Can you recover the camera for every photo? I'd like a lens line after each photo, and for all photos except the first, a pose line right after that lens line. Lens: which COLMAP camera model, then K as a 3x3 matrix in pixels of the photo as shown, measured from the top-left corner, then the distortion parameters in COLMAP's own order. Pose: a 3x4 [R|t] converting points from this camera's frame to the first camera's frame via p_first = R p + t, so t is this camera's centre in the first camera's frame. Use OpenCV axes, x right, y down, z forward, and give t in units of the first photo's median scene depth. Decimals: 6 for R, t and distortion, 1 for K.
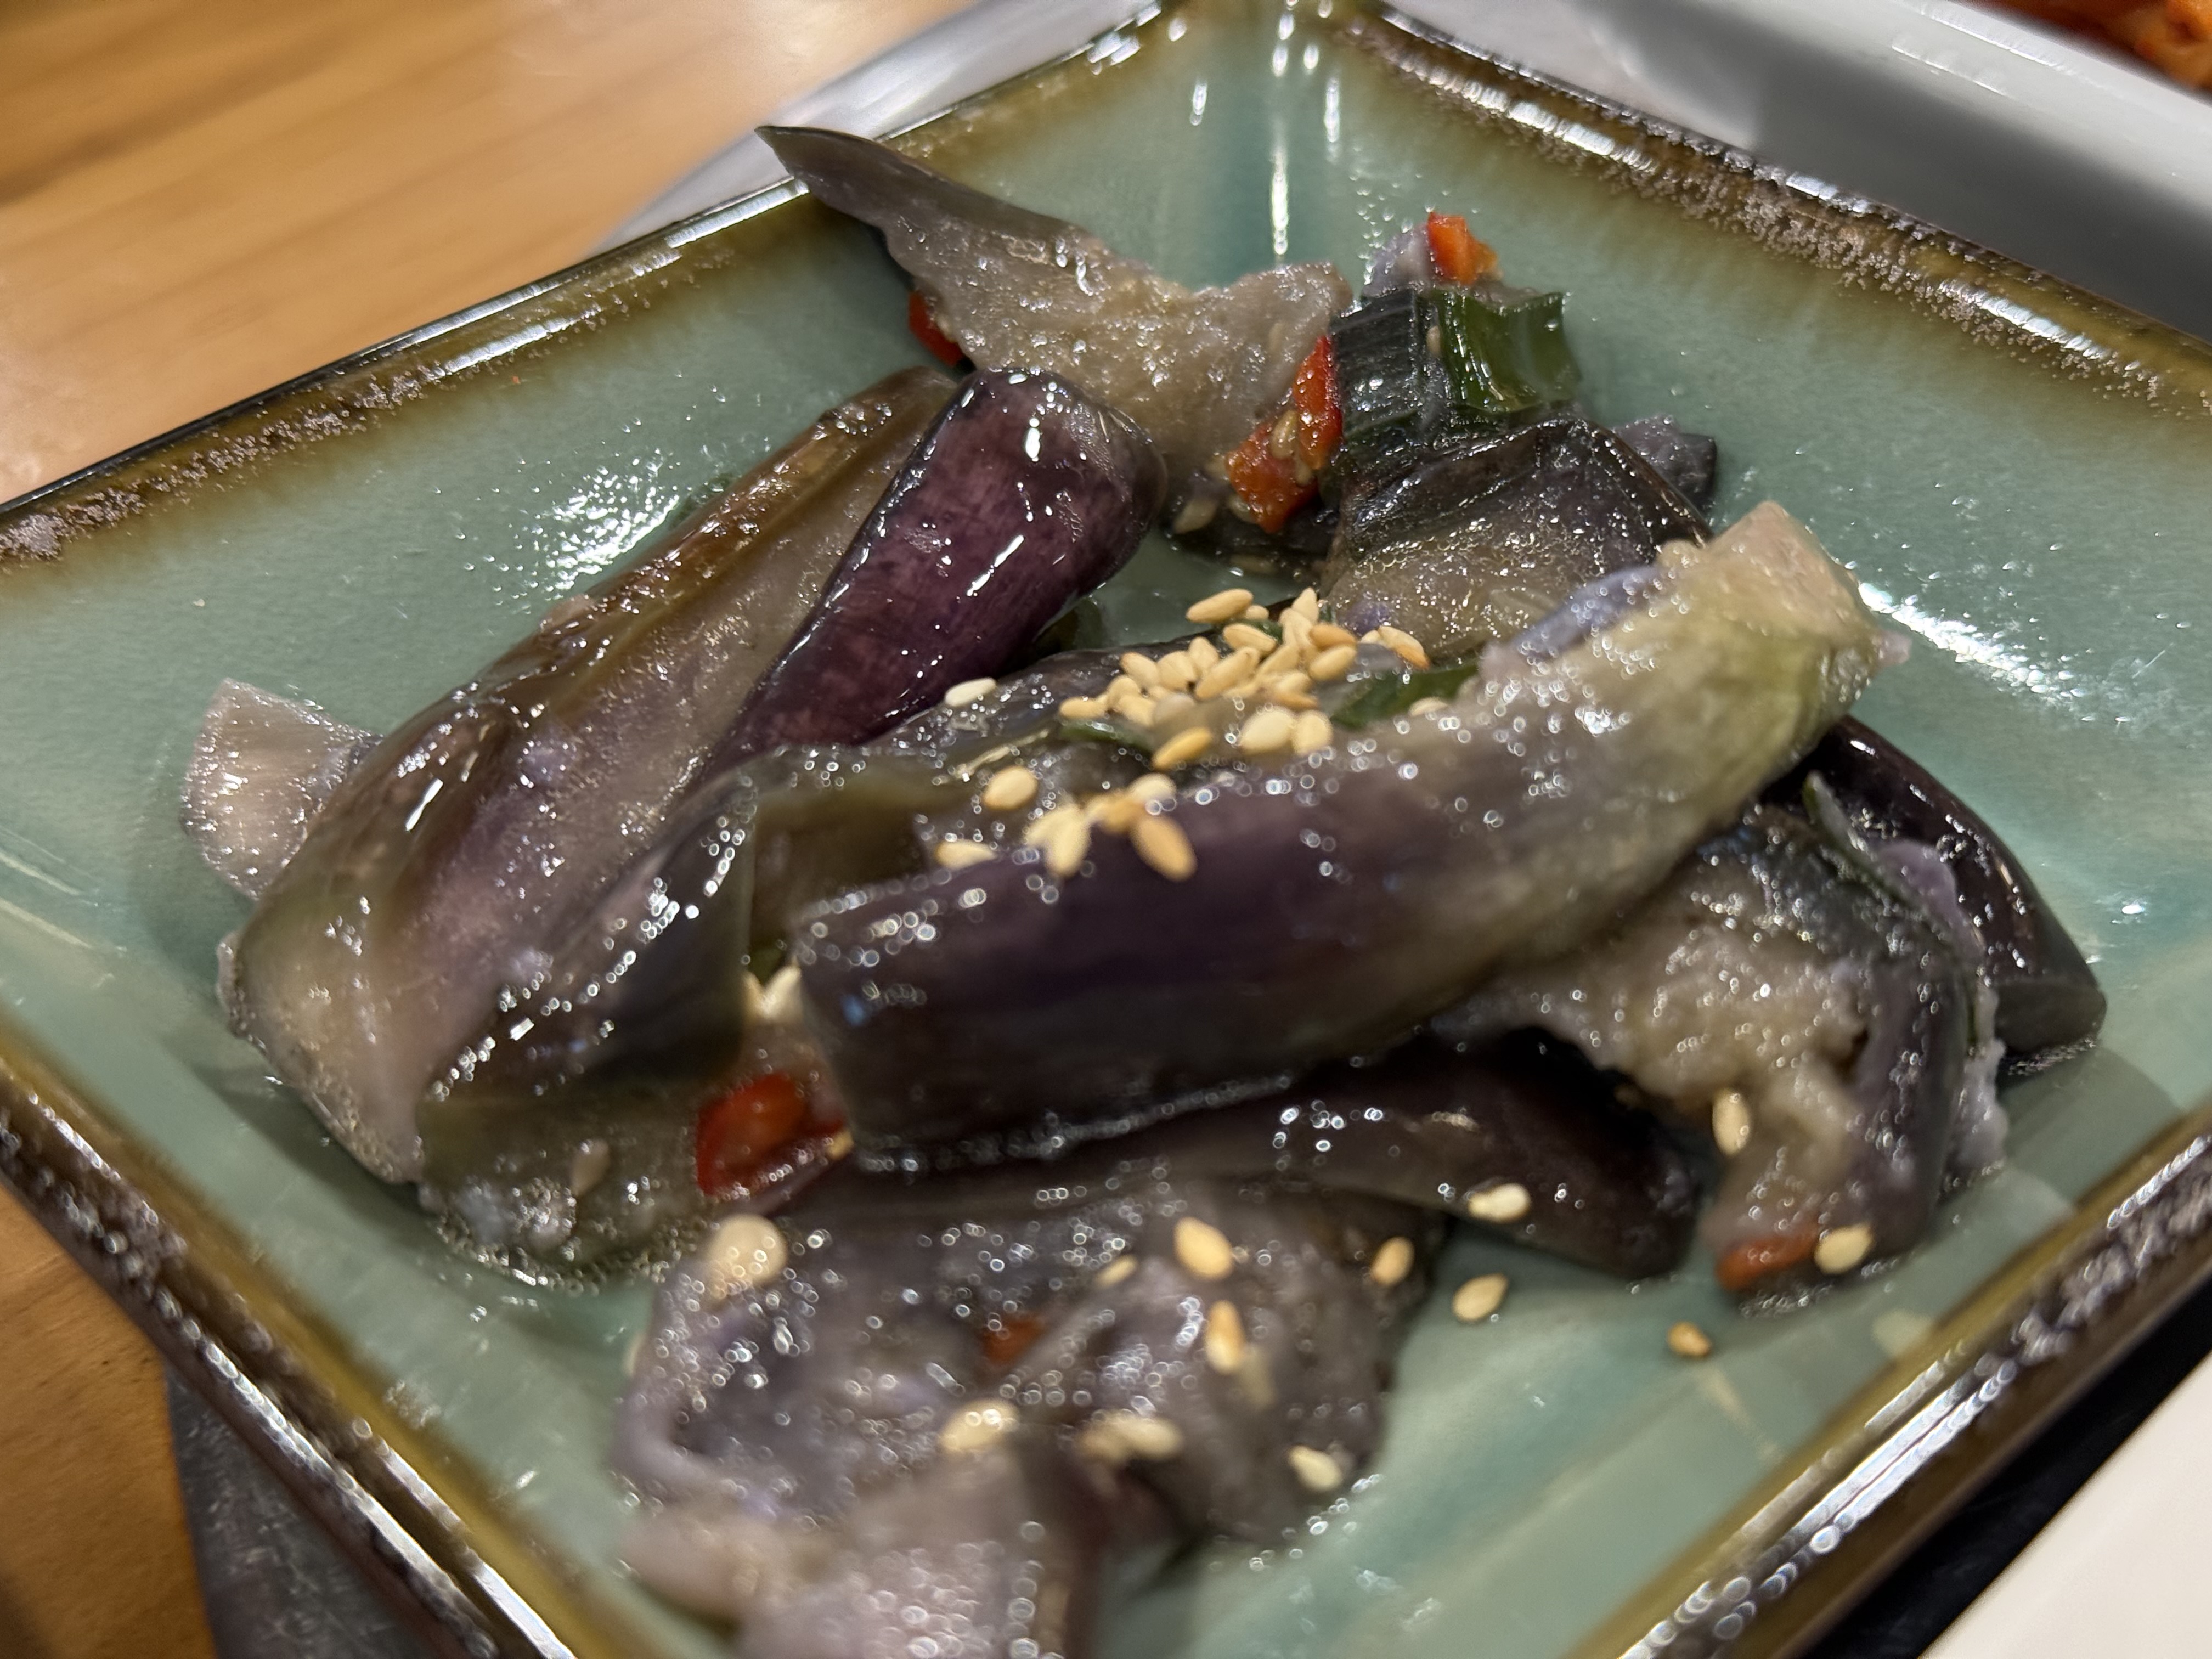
lens RADIAL K [[3196.4, 0, 1106.0], [0, 3196.4, 829.5], [0, 0, 1]] dist [0.066649, 0.031665]
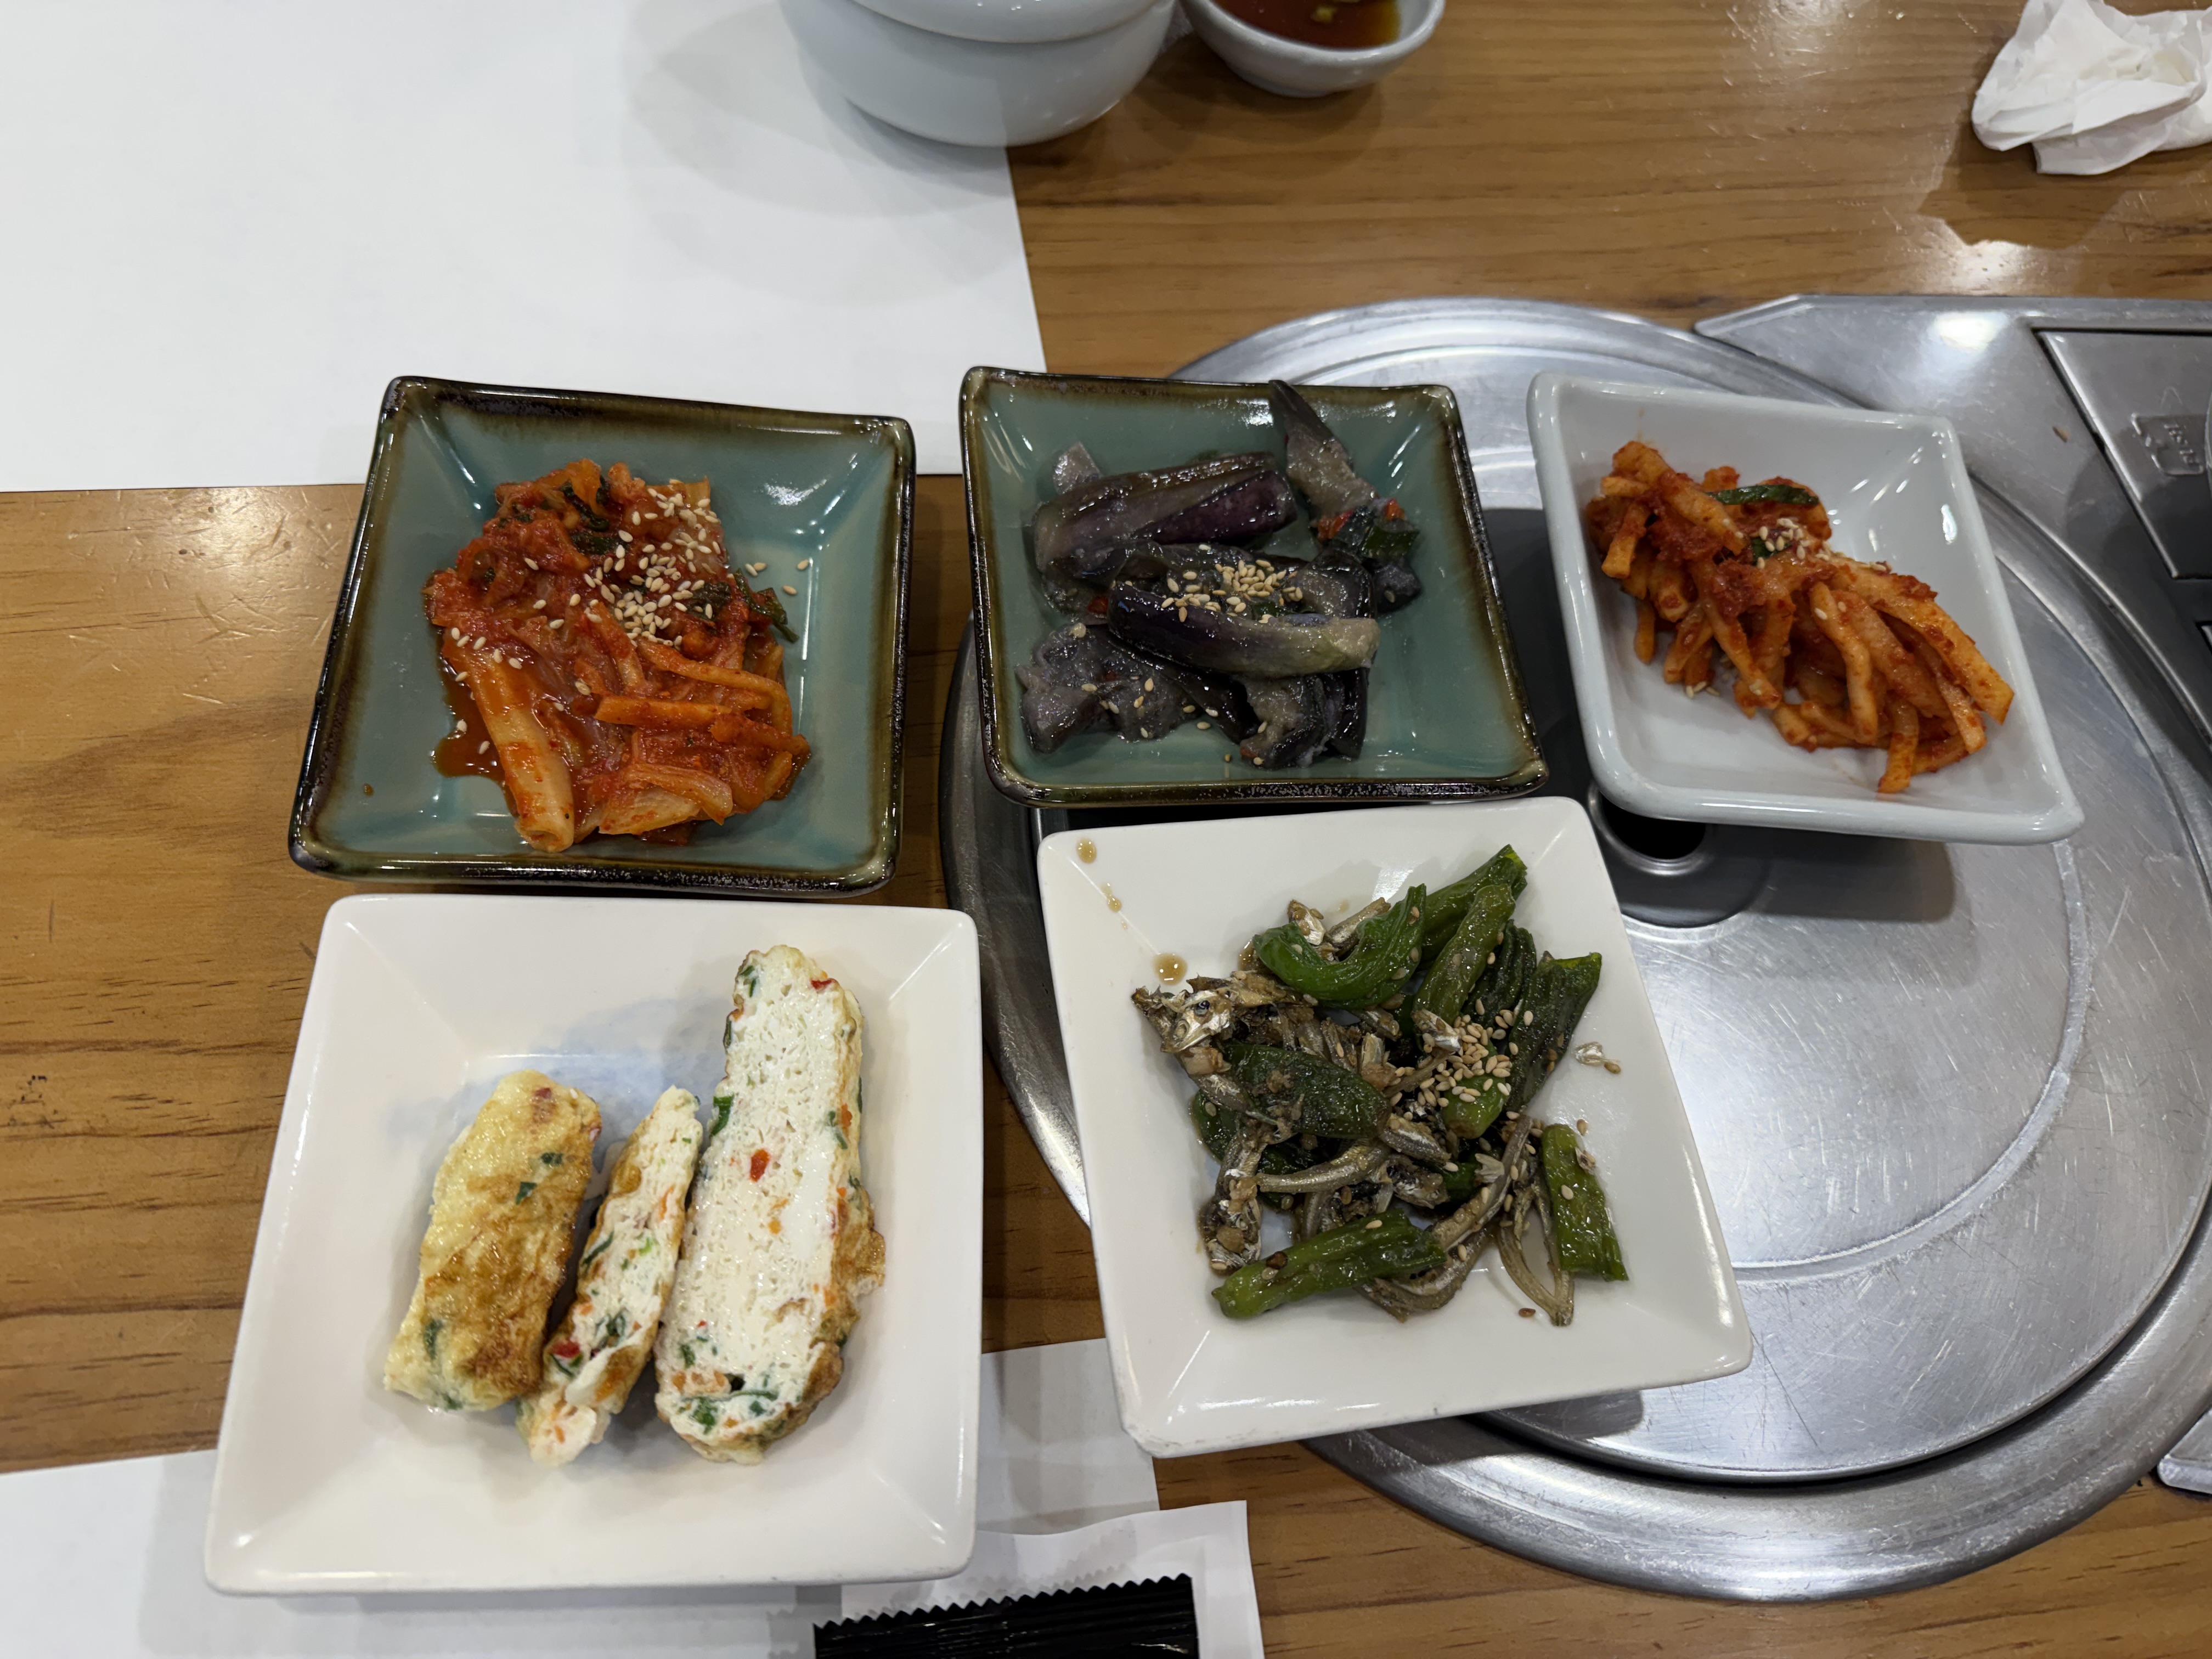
lens RADIAL K [[1578.5, 0, 1106.0], [0, 1578.5, 829.5], [0, 0, 1]] dist [-0.006334, -0.005531]
pose [[0.787804, 0.599013, -0.143350, 0.433171], [-0.509852, 0.764799, 0.393870, -0.585951], [0.345567, -0.237206, 0.907919, -1.211149]]
